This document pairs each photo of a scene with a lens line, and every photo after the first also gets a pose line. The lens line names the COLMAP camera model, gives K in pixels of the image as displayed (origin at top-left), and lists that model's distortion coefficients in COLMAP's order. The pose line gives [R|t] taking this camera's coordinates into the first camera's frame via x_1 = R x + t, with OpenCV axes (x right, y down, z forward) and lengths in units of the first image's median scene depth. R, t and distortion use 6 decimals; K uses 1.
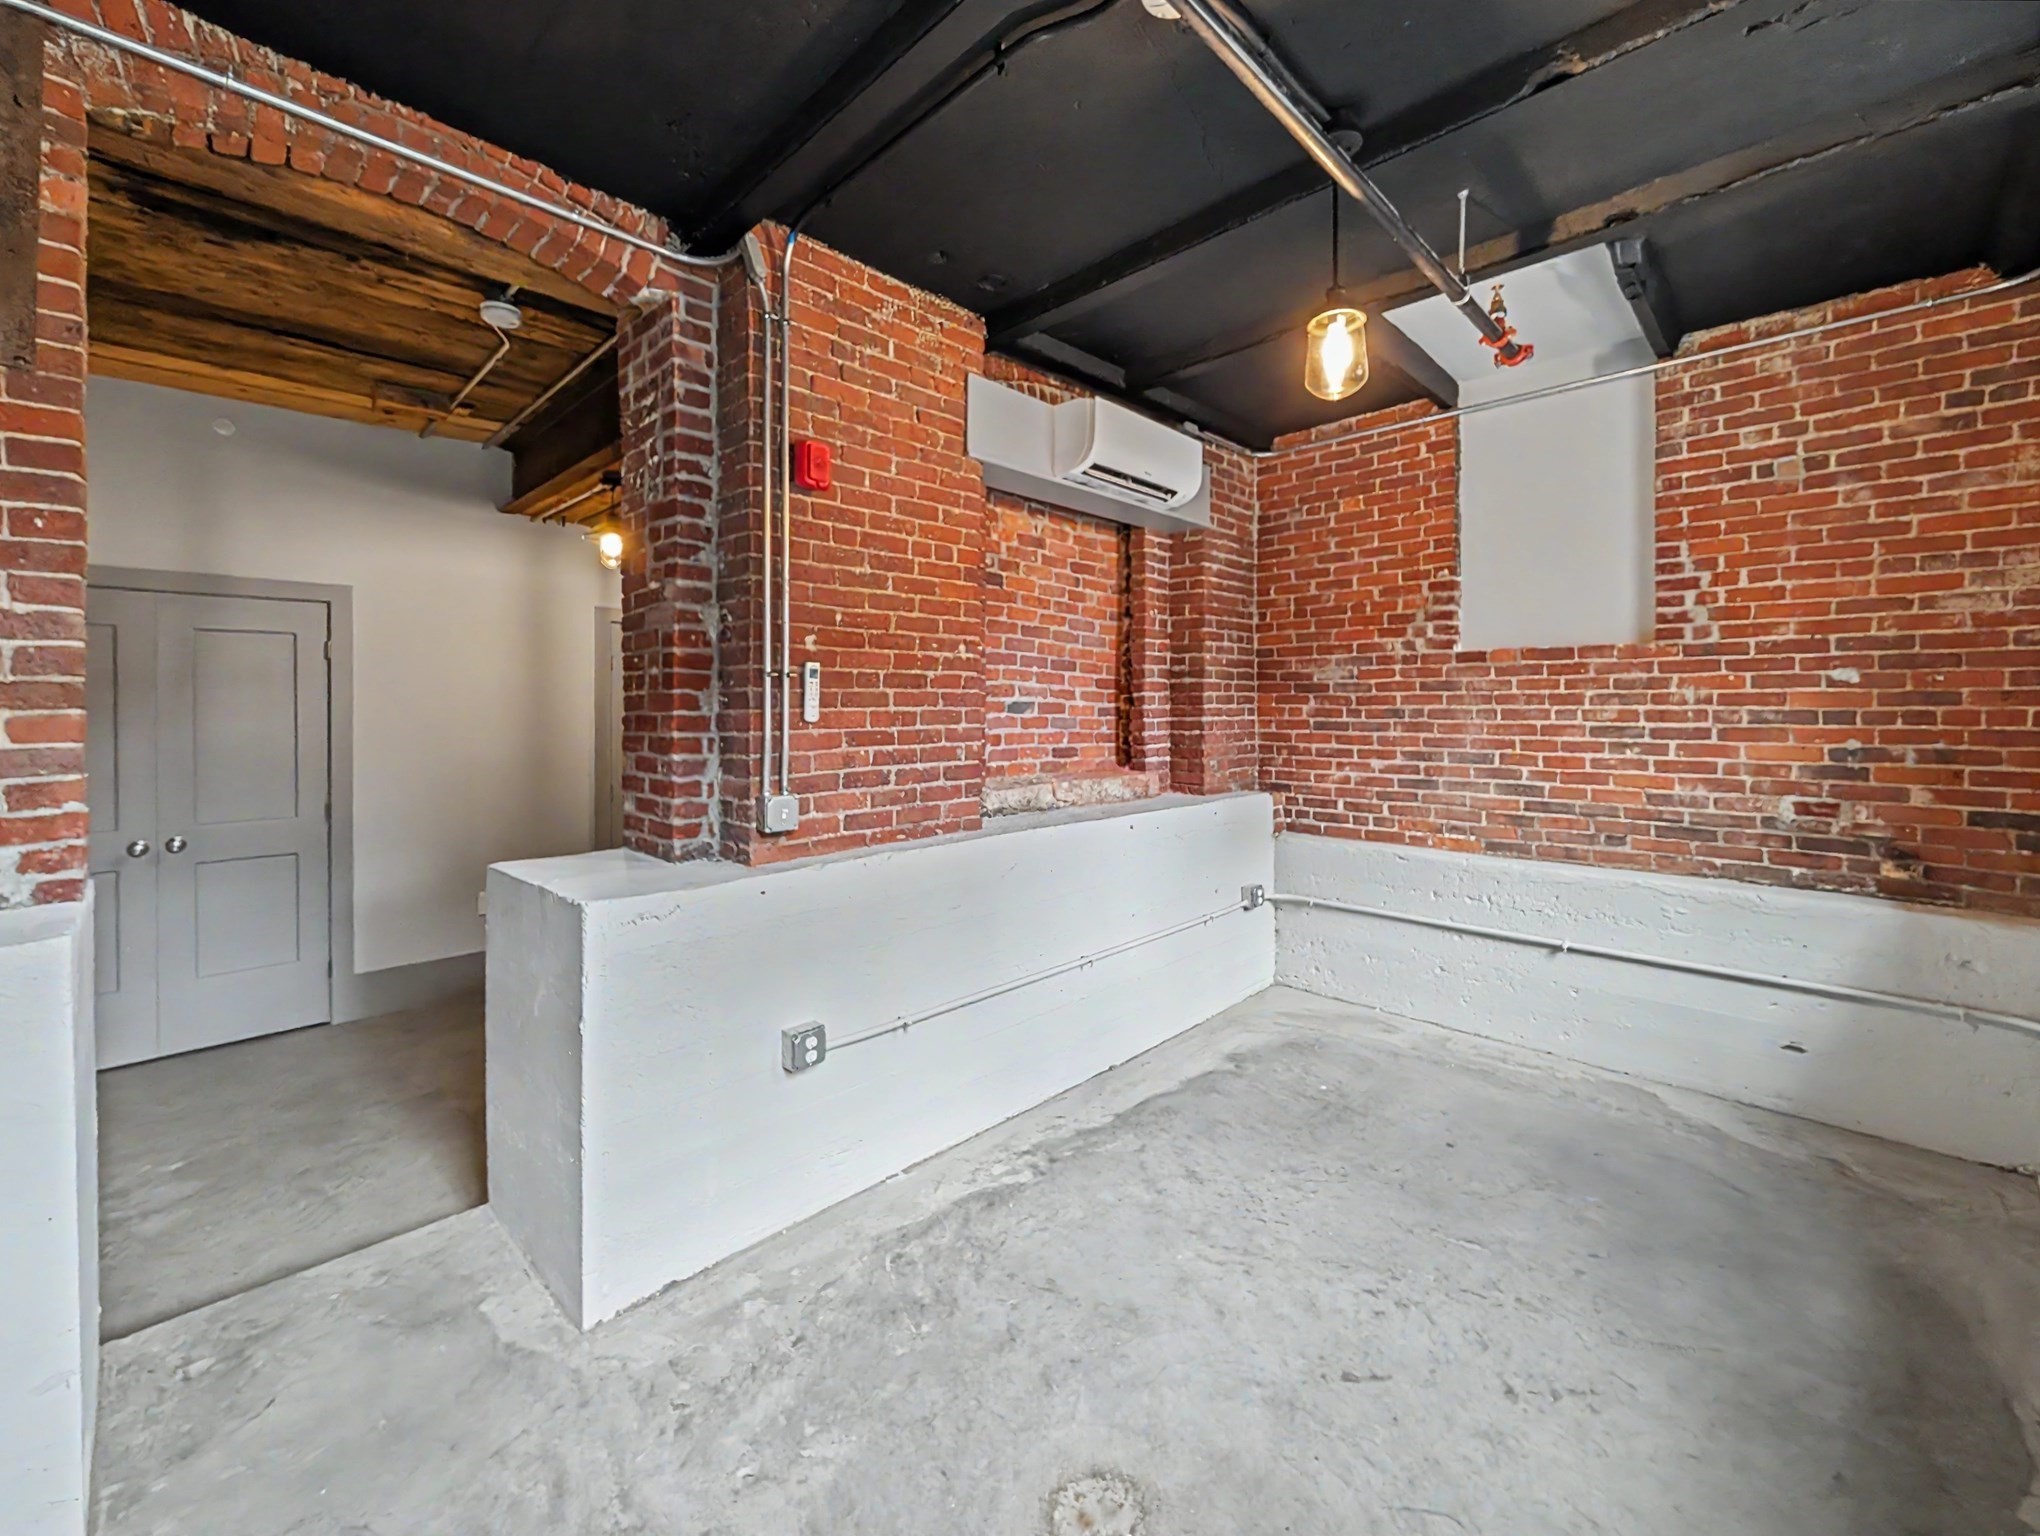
lens RADIAL K [[824.5, 0, 1011.8], [0, 824.5, 708.6], [0, 0, 1]] dist [0.000271, 0.000135]
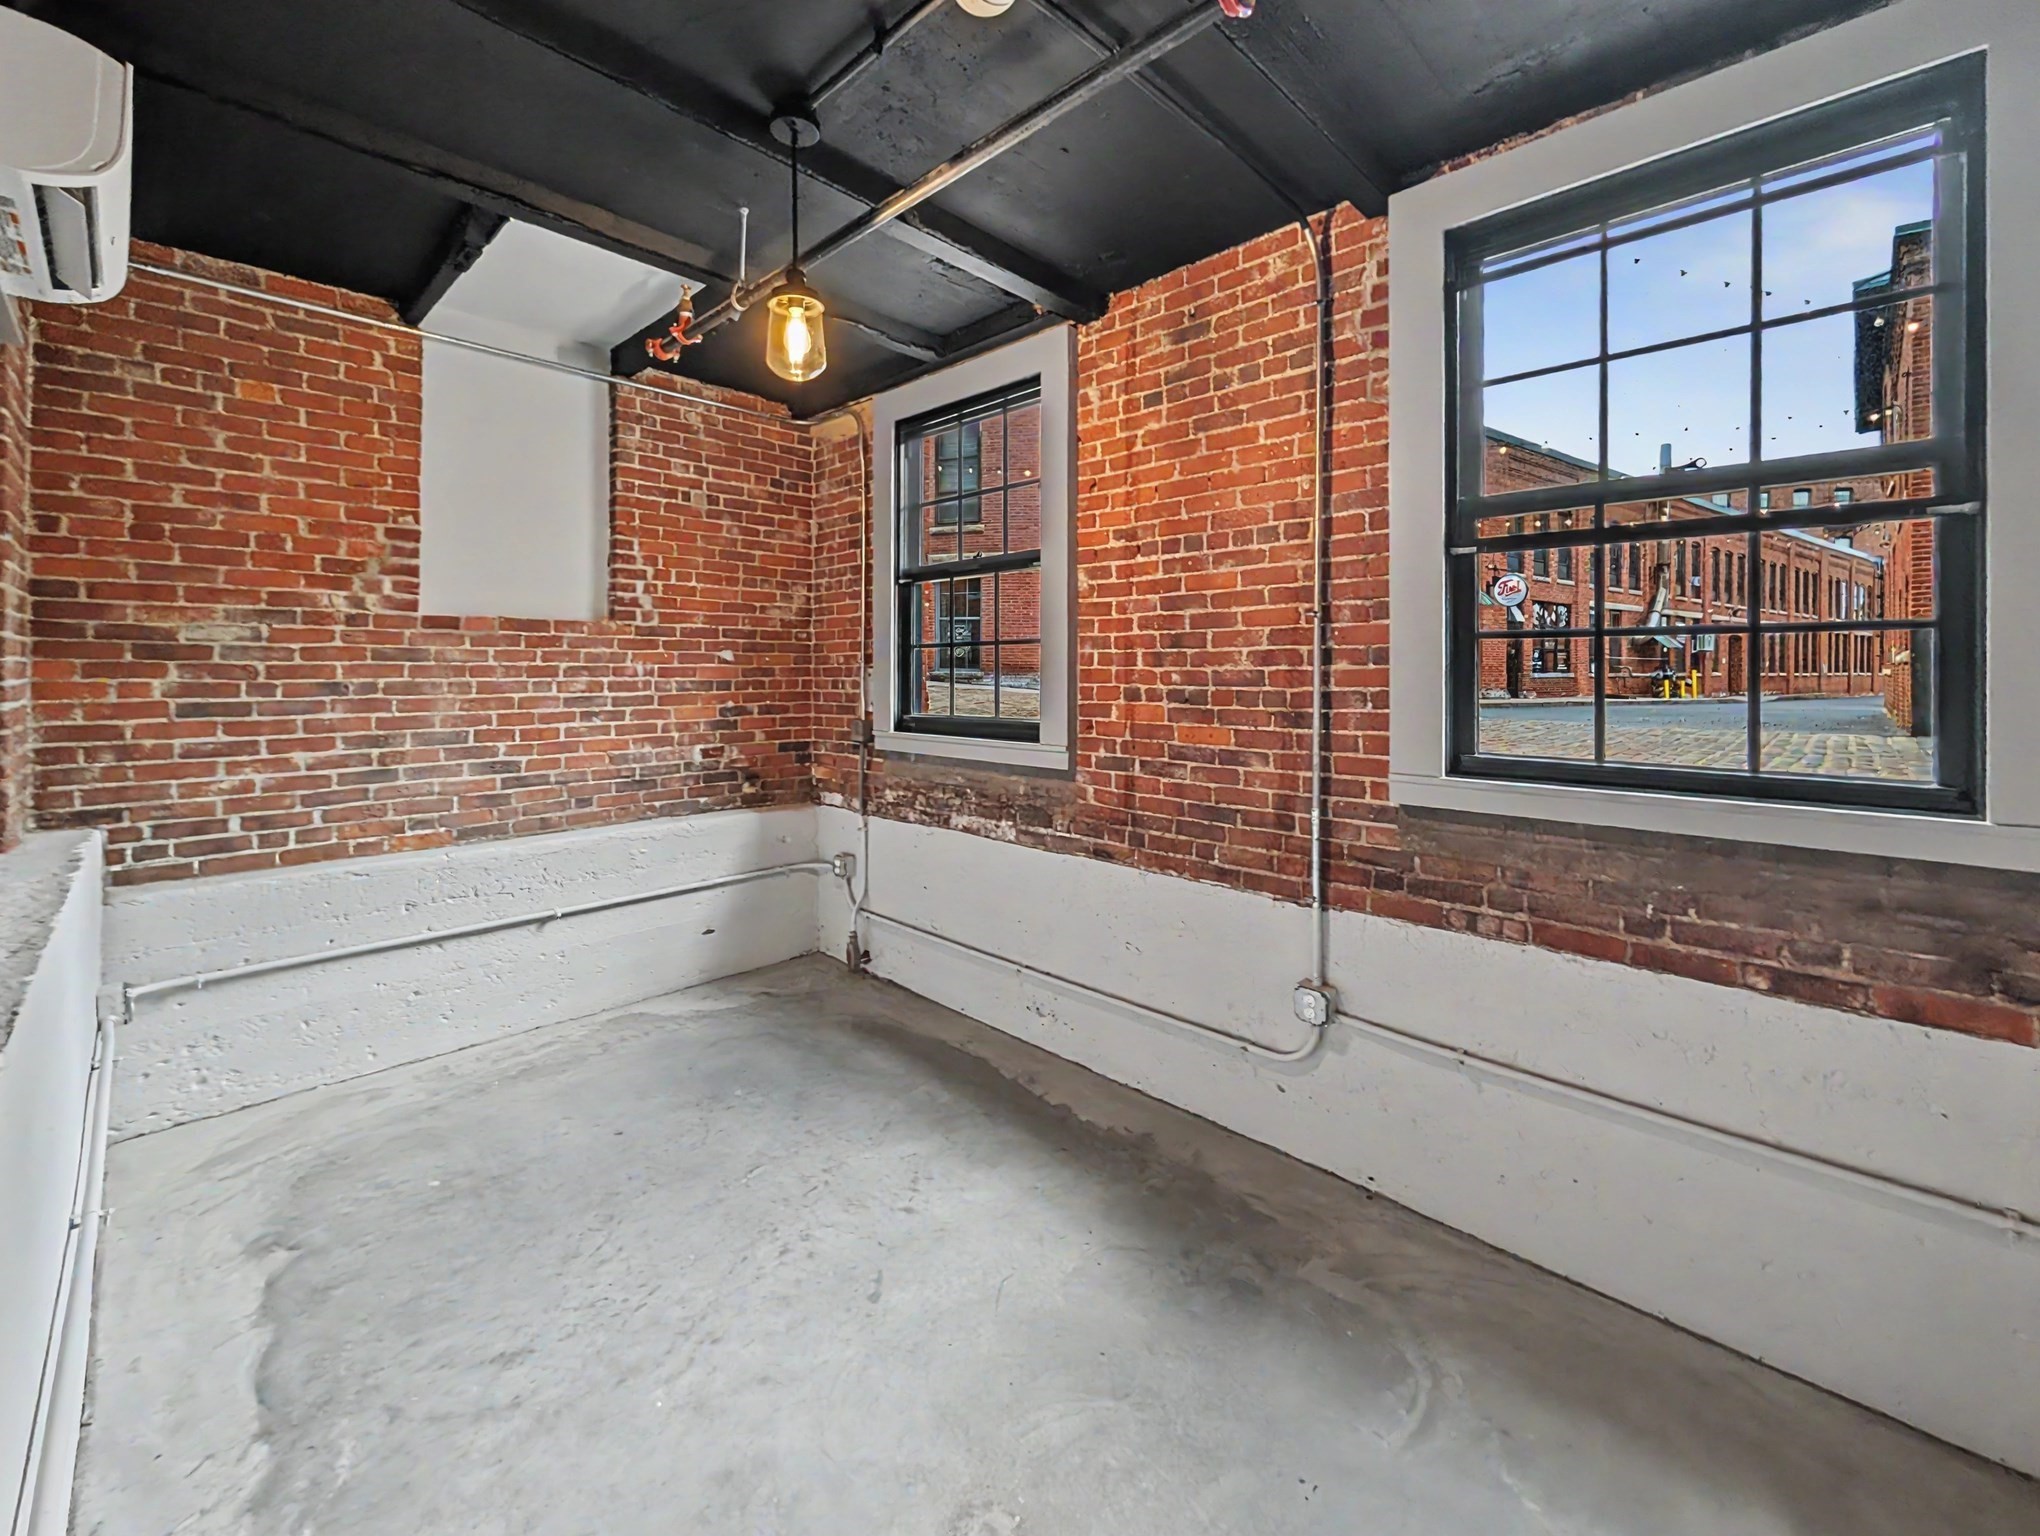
lens RADIAL K [[850.6, 0, 1024.5], [0, 850.6, 668.9], [0, 0, 1]] dist [-0.000565, -0.000012]
pose [[-0.015088, 0.001258, 0.999885, -0.393354], [0.001191, 0.999999, -0.001241, -0.012997], [-0.999885, 0.001172, -0.015090, 0.442410]]
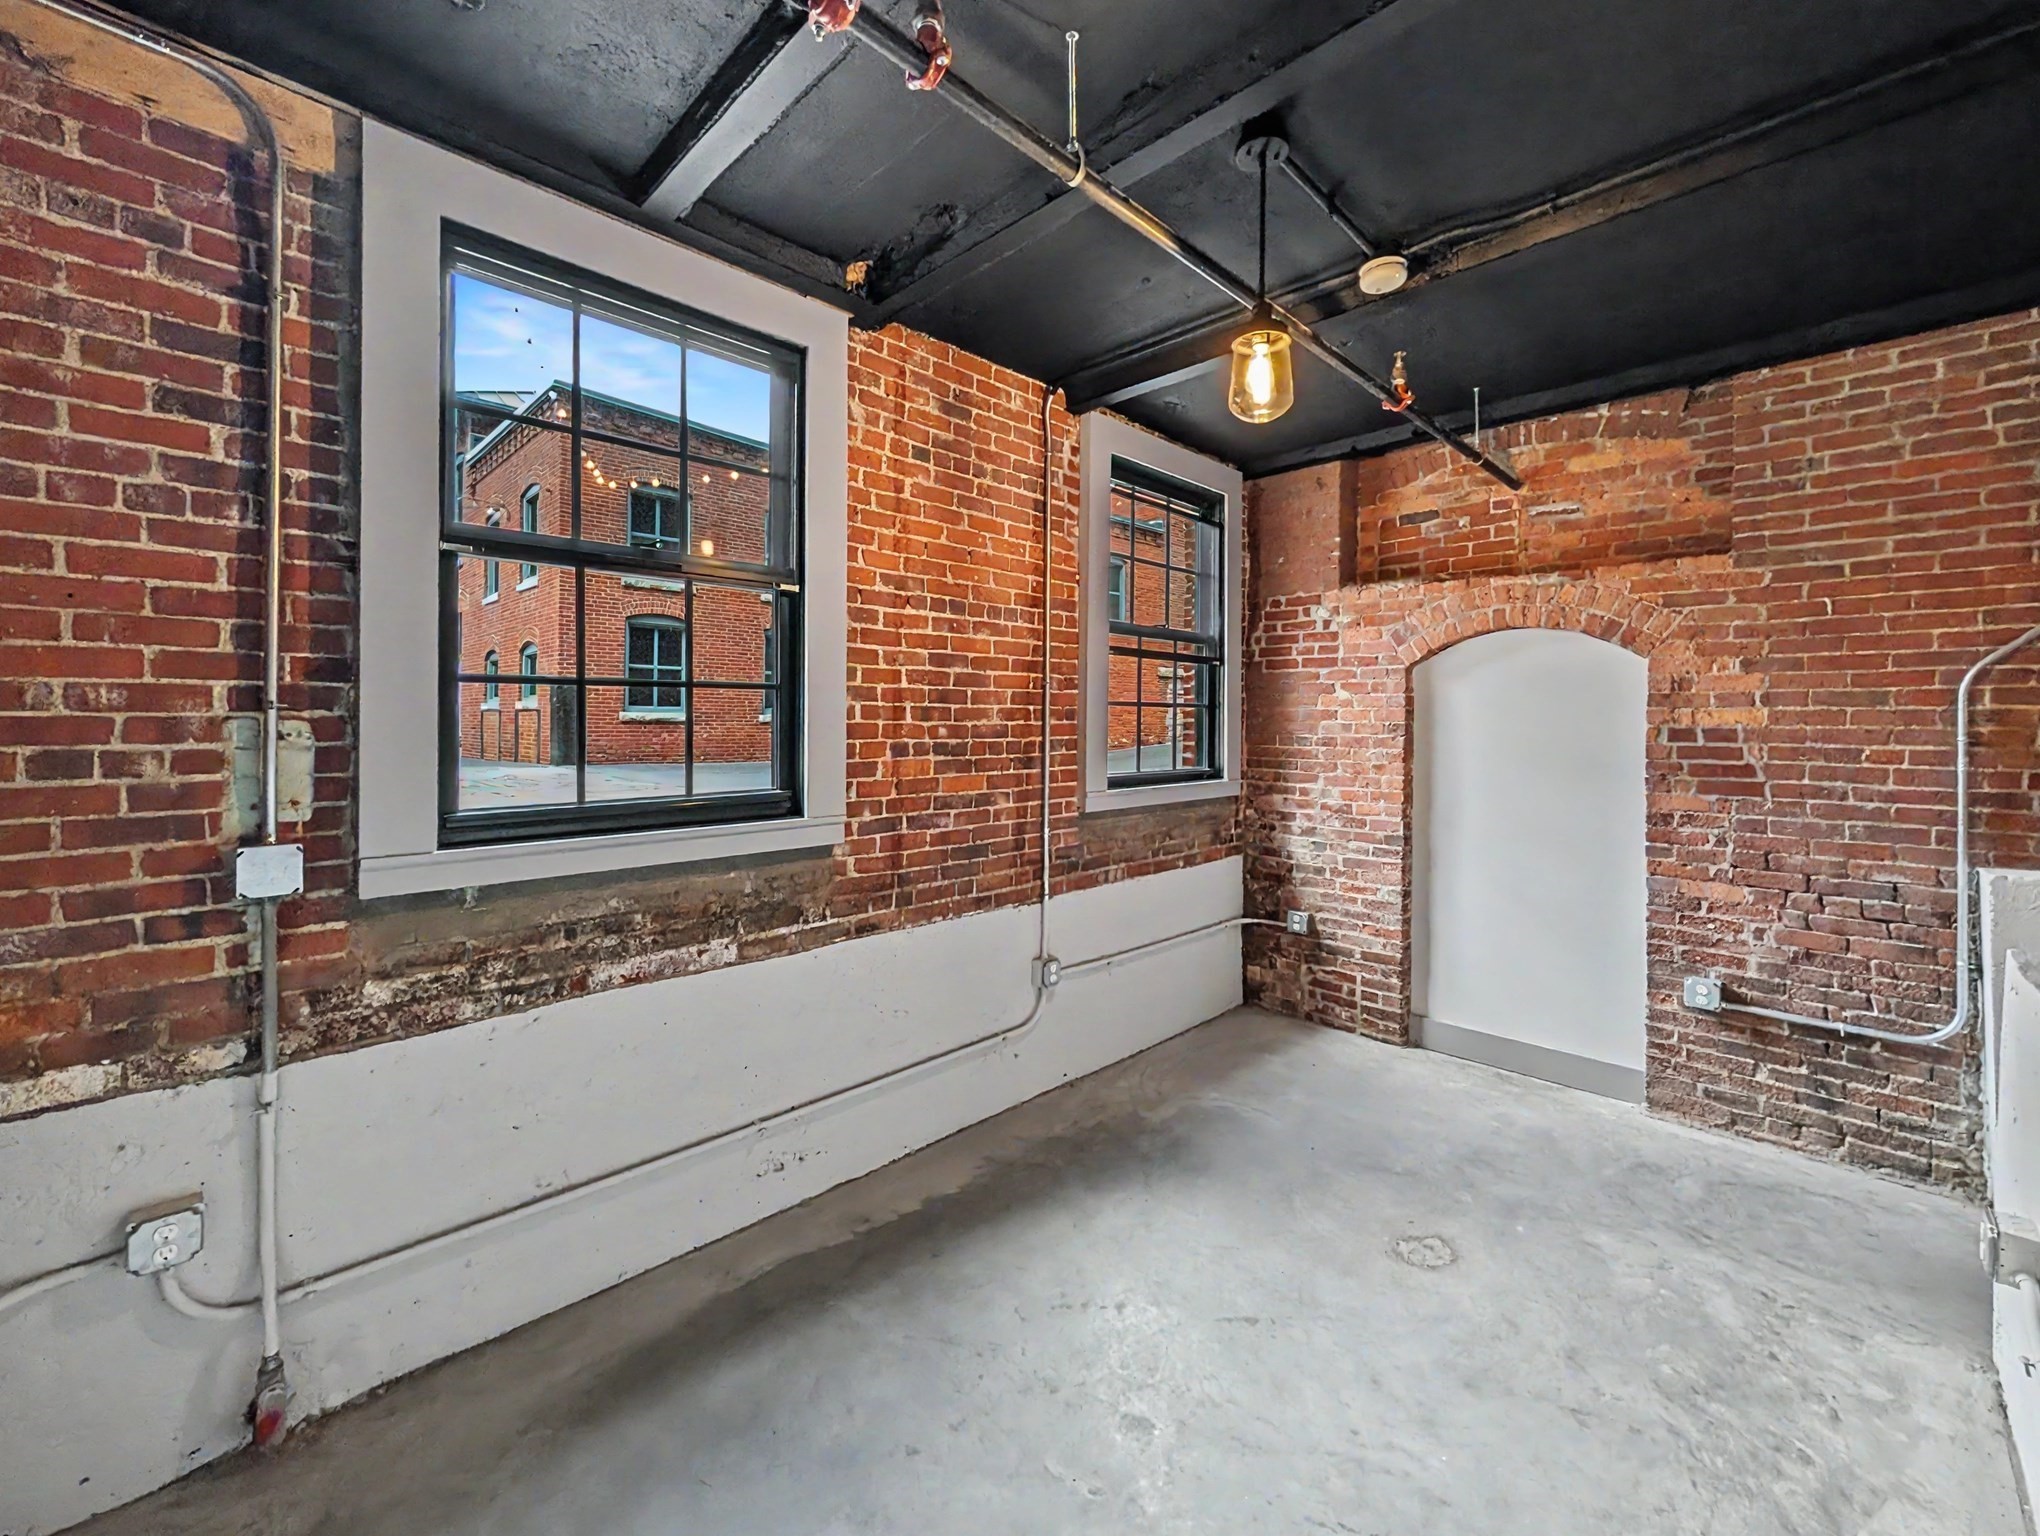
lens RADIAL K [[832.4, 0, 1021.8], [0, 832.4, 719.0], [0, 0, 1]] dist [0.000107, -0.000079]
pose [[-0.999972, -0.006048, -0.004456, 0.402697], [-0.006050, 0.999982, 0.000502, -0.019507], [0.004453, 0.000529, -0.999990, 1.177274]]
